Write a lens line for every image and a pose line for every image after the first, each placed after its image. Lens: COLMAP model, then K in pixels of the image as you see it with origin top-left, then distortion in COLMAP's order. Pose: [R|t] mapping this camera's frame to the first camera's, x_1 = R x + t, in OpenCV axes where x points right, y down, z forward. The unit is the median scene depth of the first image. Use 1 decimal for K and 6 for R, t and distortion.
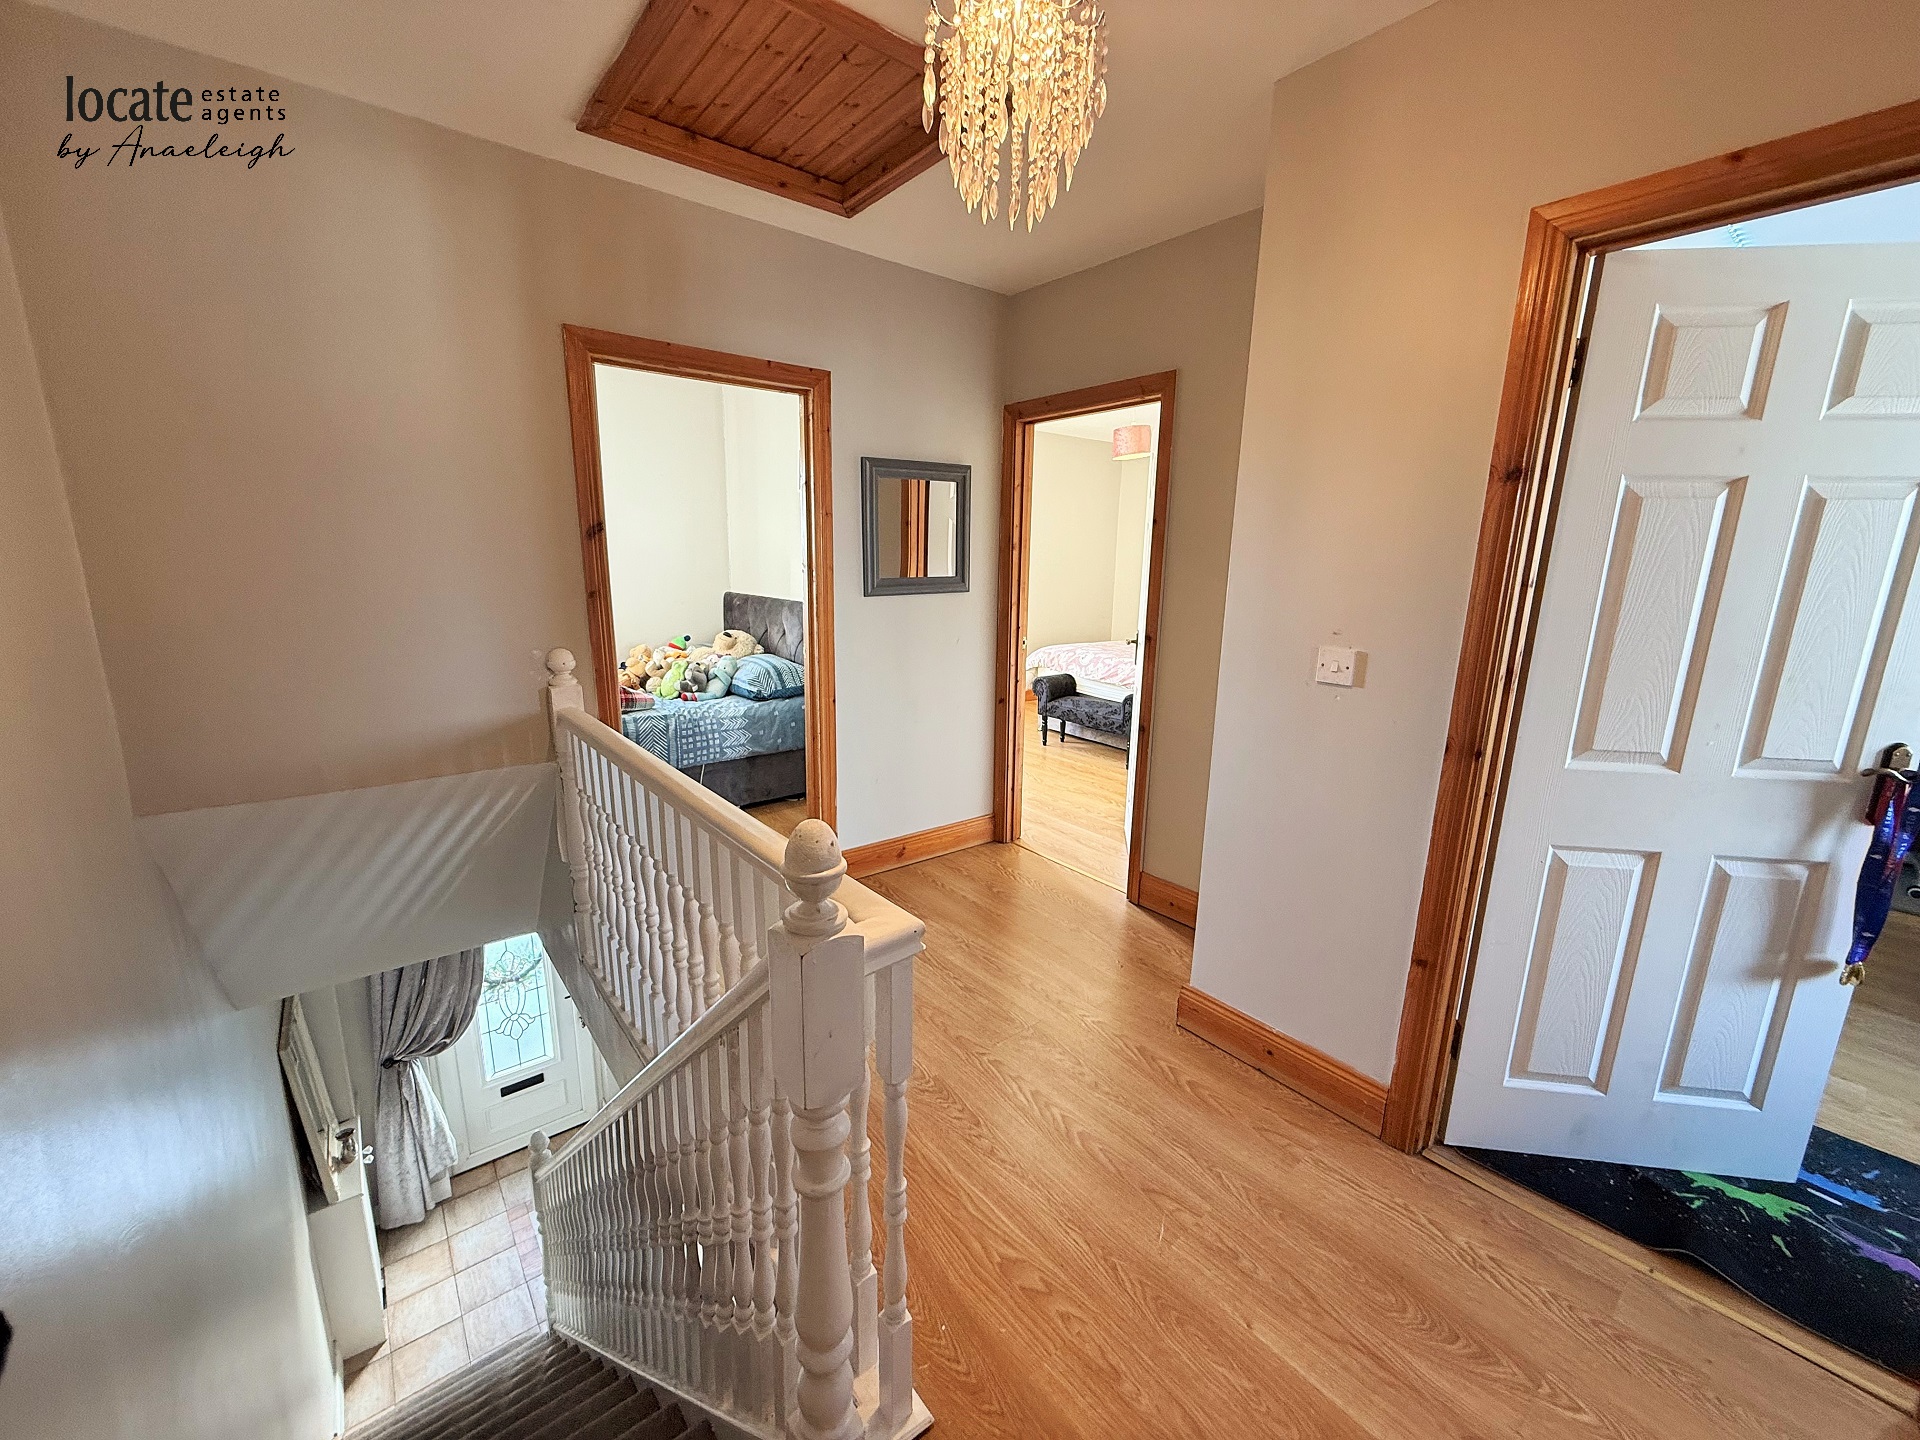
lens RADIAL K [[760.7, 0, 958.3], [0, 760.7, 721.4], [0, 0, 1]] dist [-0.001676, 0.000748]
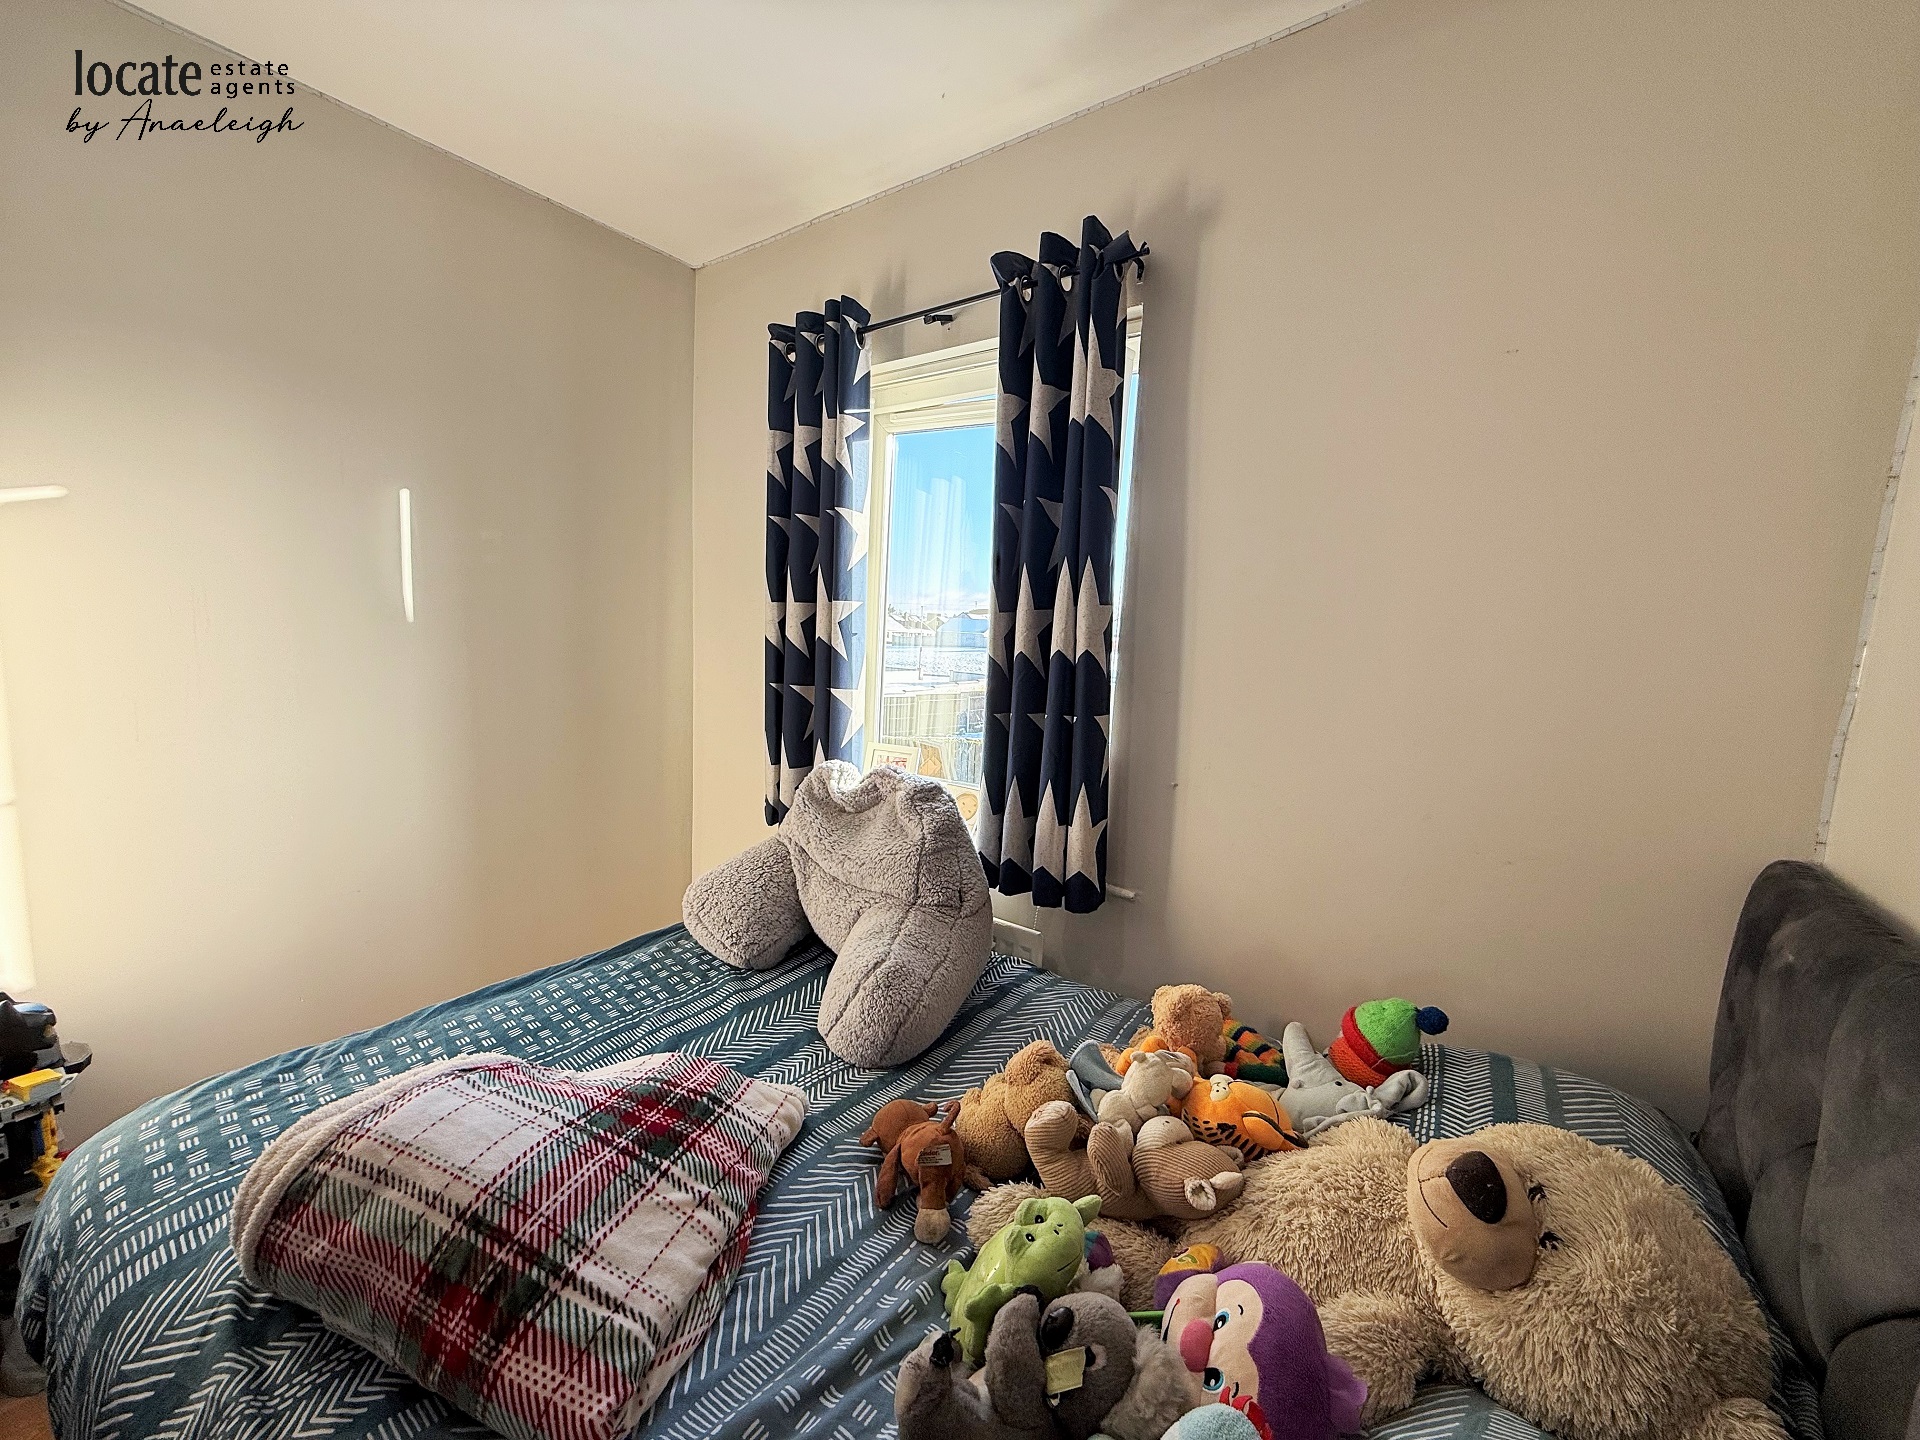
lens RADIAL K [[760.7, 0, 960.1], [0, 760.7, 716.9], [0, 0, 1]] dist [-0.001676, 0.000748]
pose [[0.239456, 0.111198, -0.964519, -0.220768], [-0.246655, 0.967795, 0.050340, -0.213677], [0.939054, 0.225849, 0.259171, 0.965946]]
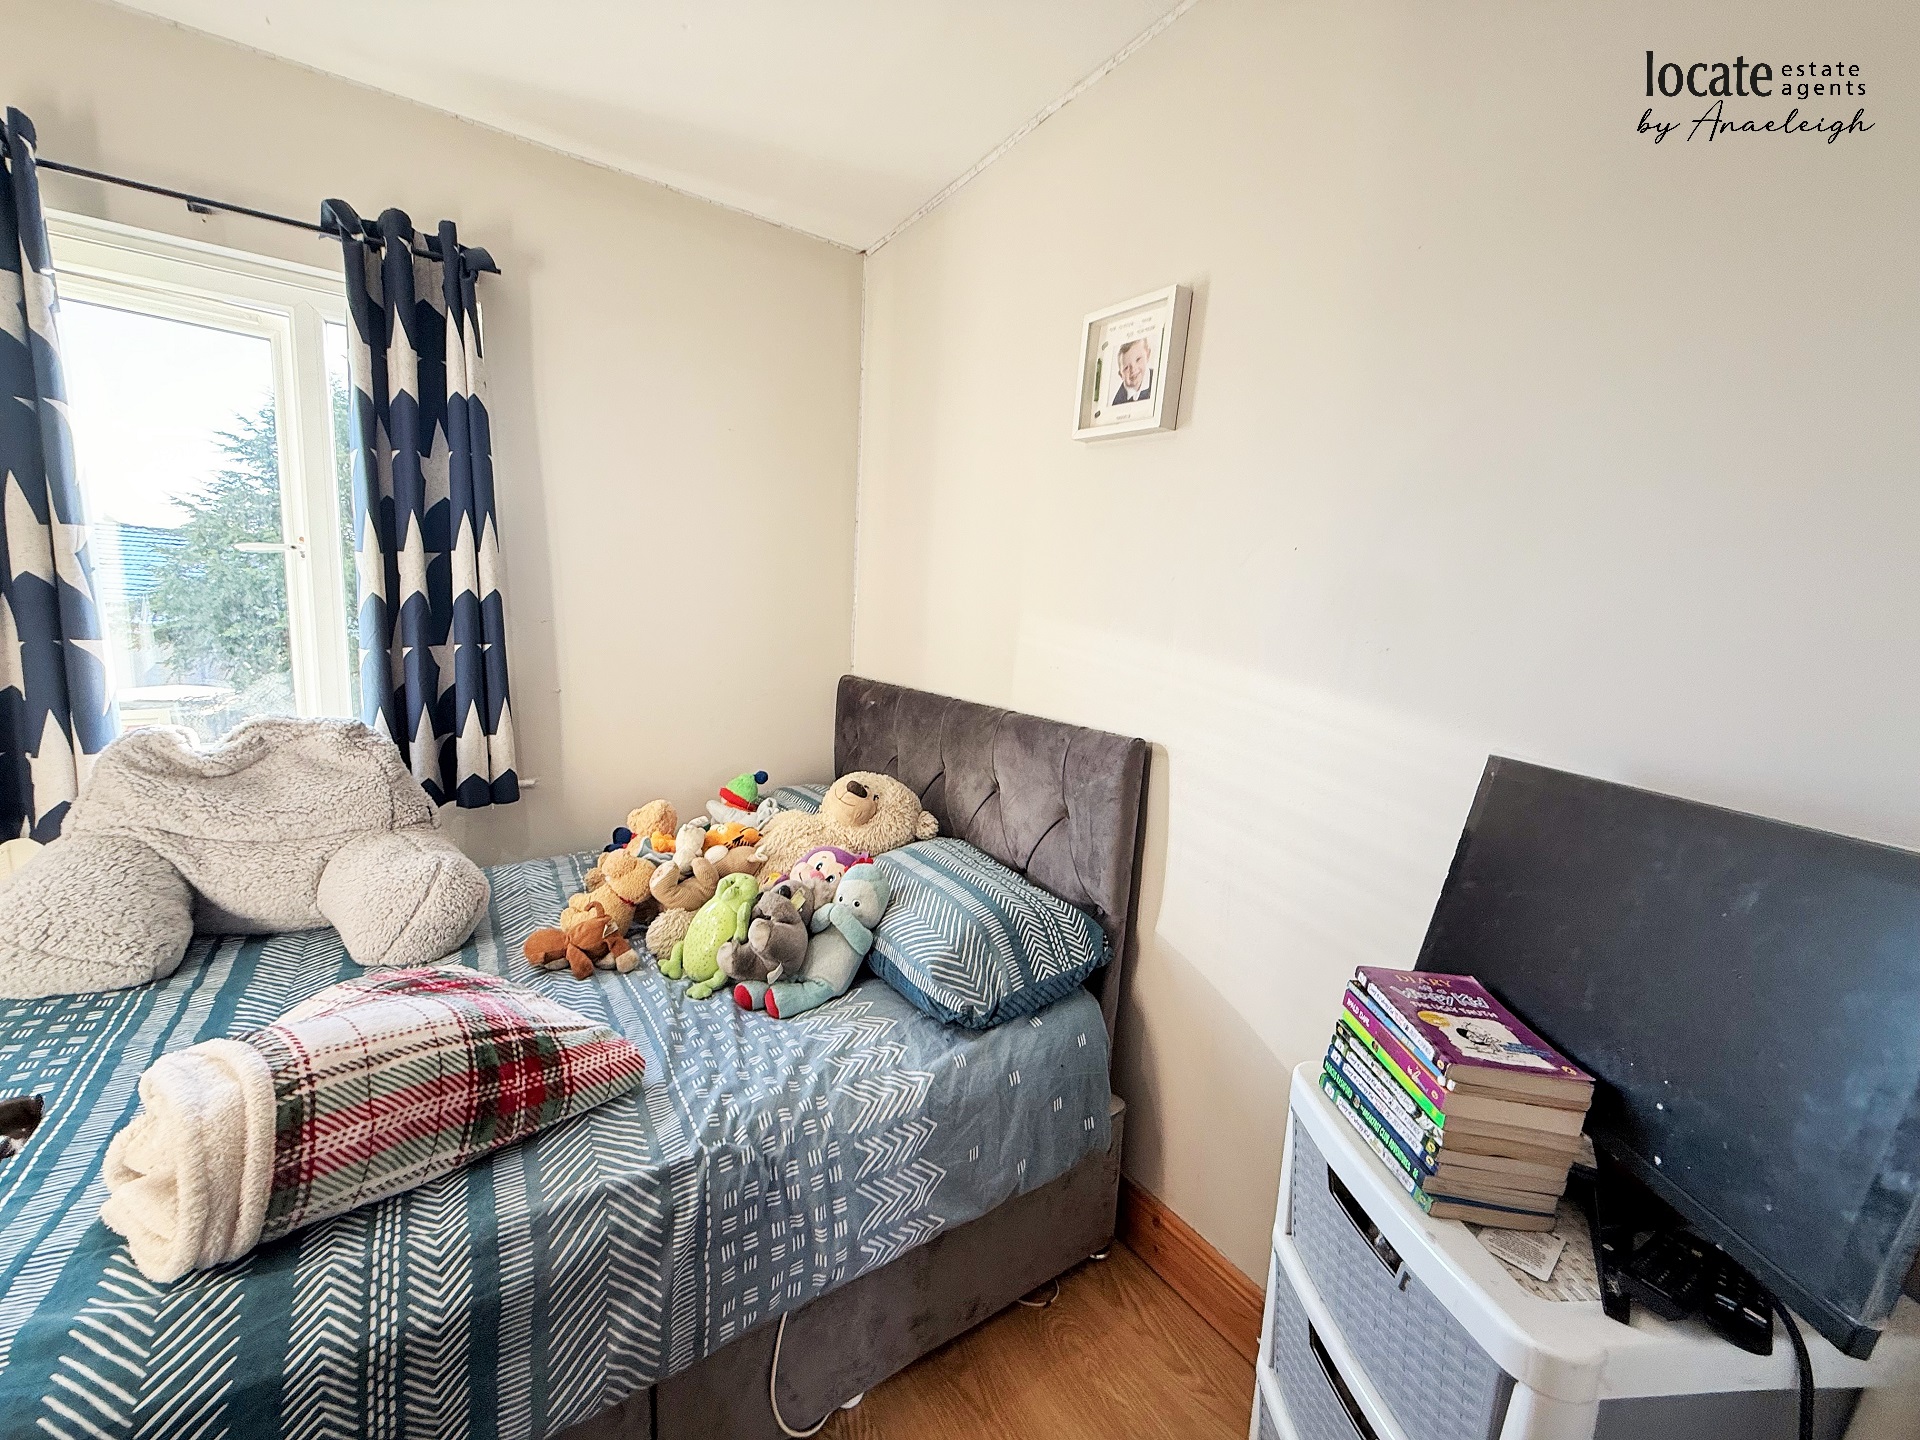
lens RADIAL K [[760.7, 0, 961.3], [0, 760.7, 719.2], [0, 0, 1]] dist [-0.001676, 0.000748]
pose [[0.996122, 0.041055, -0.077818, -0.248701], [-0.047194, 0.995775, -0.078773, -0.139757], [0.074255, 0.082140, 0.993851, 0.678722]]
